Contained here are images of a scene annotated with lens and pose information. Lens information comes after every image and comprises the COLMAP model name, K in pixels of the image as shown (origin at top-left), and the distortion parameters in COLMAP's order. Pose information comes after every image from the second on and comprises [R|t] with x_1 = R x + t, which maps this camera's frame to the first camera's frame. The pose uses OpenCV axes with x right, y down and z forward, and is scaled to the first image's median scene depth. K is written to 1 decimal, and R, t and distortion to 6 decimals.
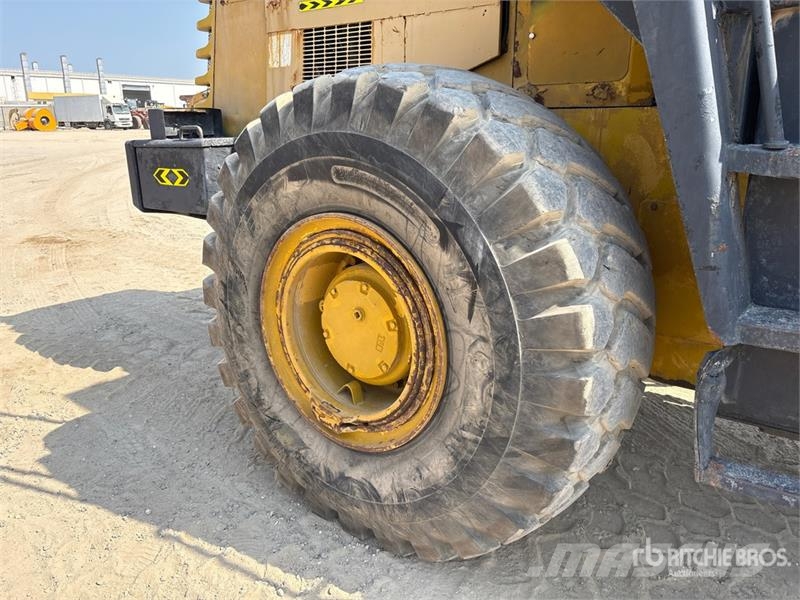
lens RADIAL K [[607.4, 0, 392.2], [0, 607.4, 303.4], [0, 0, 1]] dist [0.058924, -0.075373]
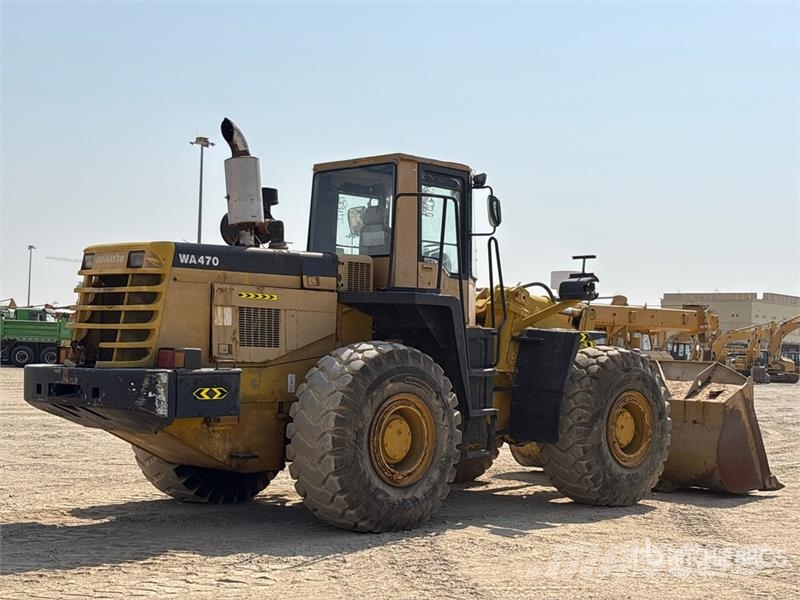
lens RADIAL K [[1191.4, 0, 400.0], [0, 1191.4, 300.0], [0, 0, 1]] dist [0.207024, -0.755520]
pose [[0.109225, 0.048027, 0.992856, -4.811085], [0.254940, 0.964069, -0.074681, -0.136331], [-0.960768, 0.261276, 0.093056, 0.341692]]
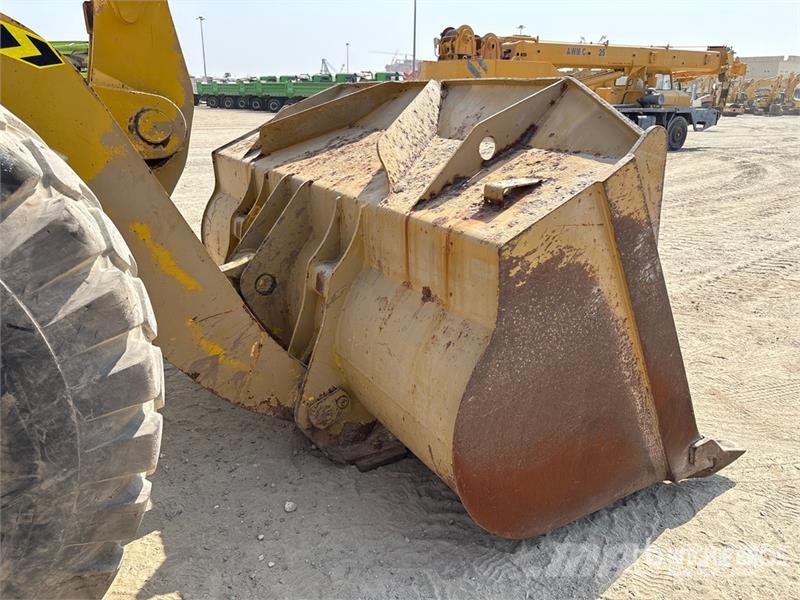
lens RADIAL K [[607.4, 0, 392.2], [0, 607.4, 303.4], [0, 0, 1]] dist [0.058924, -0.075373]
pose [[0.351618, -0.291599, 0.889570, 0.979924], [0.257263, 0.943762, 0.207675, 0.222079], [-0.900100, 0.155832, 0.406861, -0.744755]]
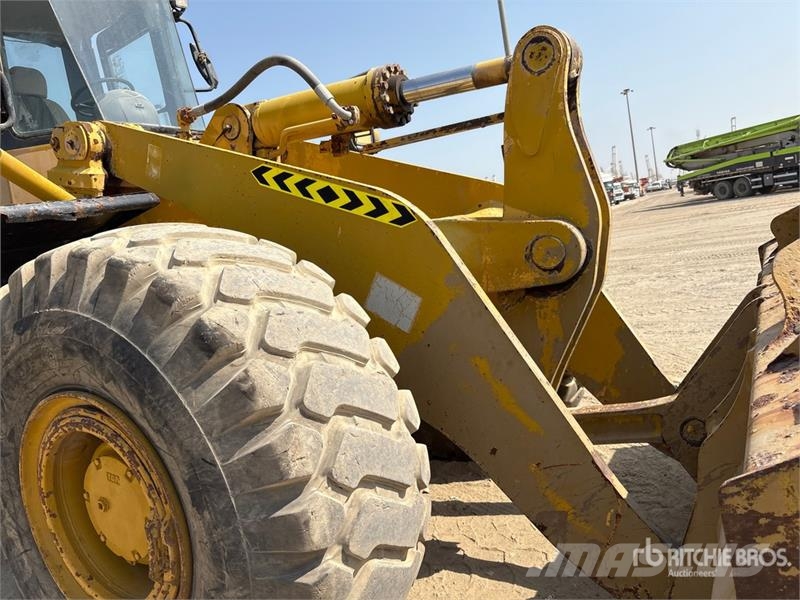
lens RADIAL K [[607.4, 0, 392.2], [0, 607.4, 303.4], [0, 0, 1]] dist [0.058924, -0.075373]
pose [[0.975866, -0.179017, 0.125050, 1.485844], [0.199735, 0.963213, -0.179796, 0.263159], [-0.088263, 0.200434, 0.975723, -0.957503]]
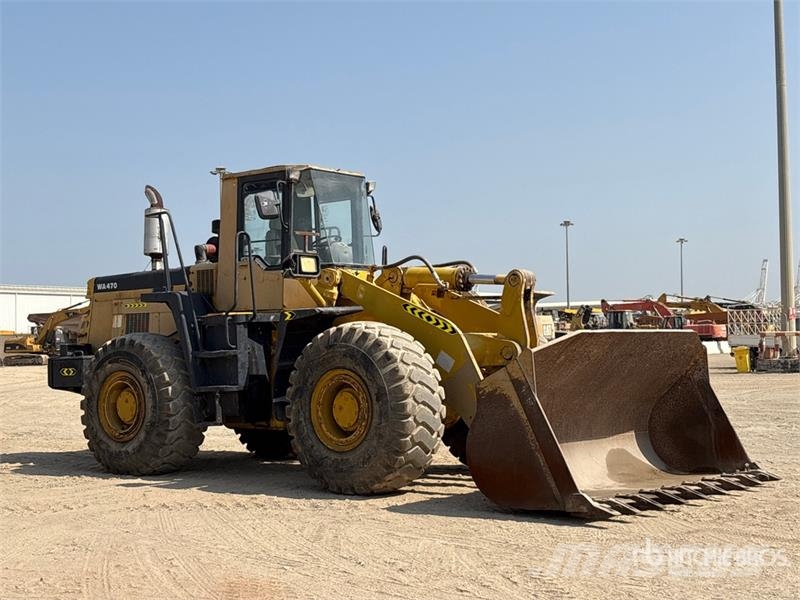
lens RADIAL K [[1191.4, 0, 400.0], [0, 1191.4, 300.0], [0, 0, 1]] dist [0.207024, -0.755520]
pose [[0.999831, -0.014102, -0.011817, 1.474589], [0.009517, 0.946065, -0.323837, 1.580567], [0.015746, 0.323670, 0.946039, -5.225665]]
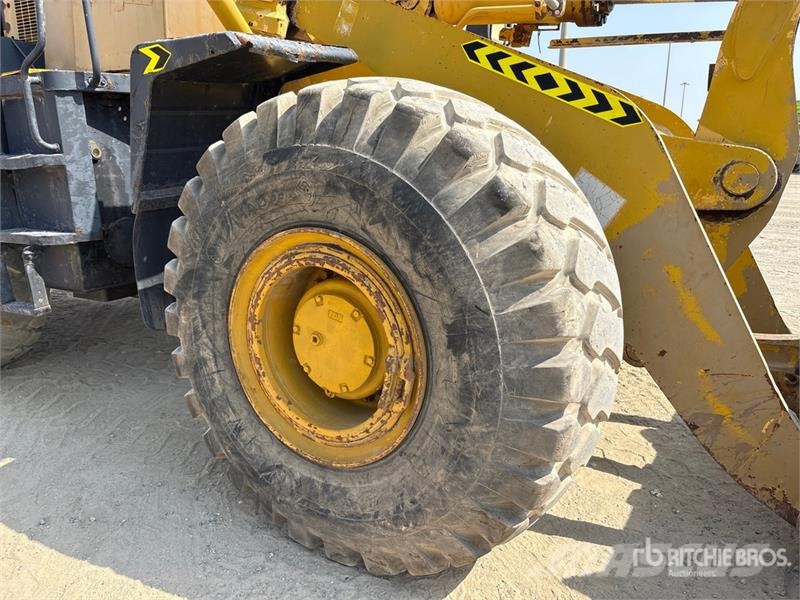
lens RADIAL K [[600.7, 0, 404.7], [0, 600.7, 302.7], [0, 0, 1]] dist [0.078725, -0.095722]
pose [[0.988204, -0.029025, 0.150367, 1.133023], [0.035764, 0.998464, -0.042304, 0.288794], [-0.148909, 0.047183, 0.987725, -0.945423]]
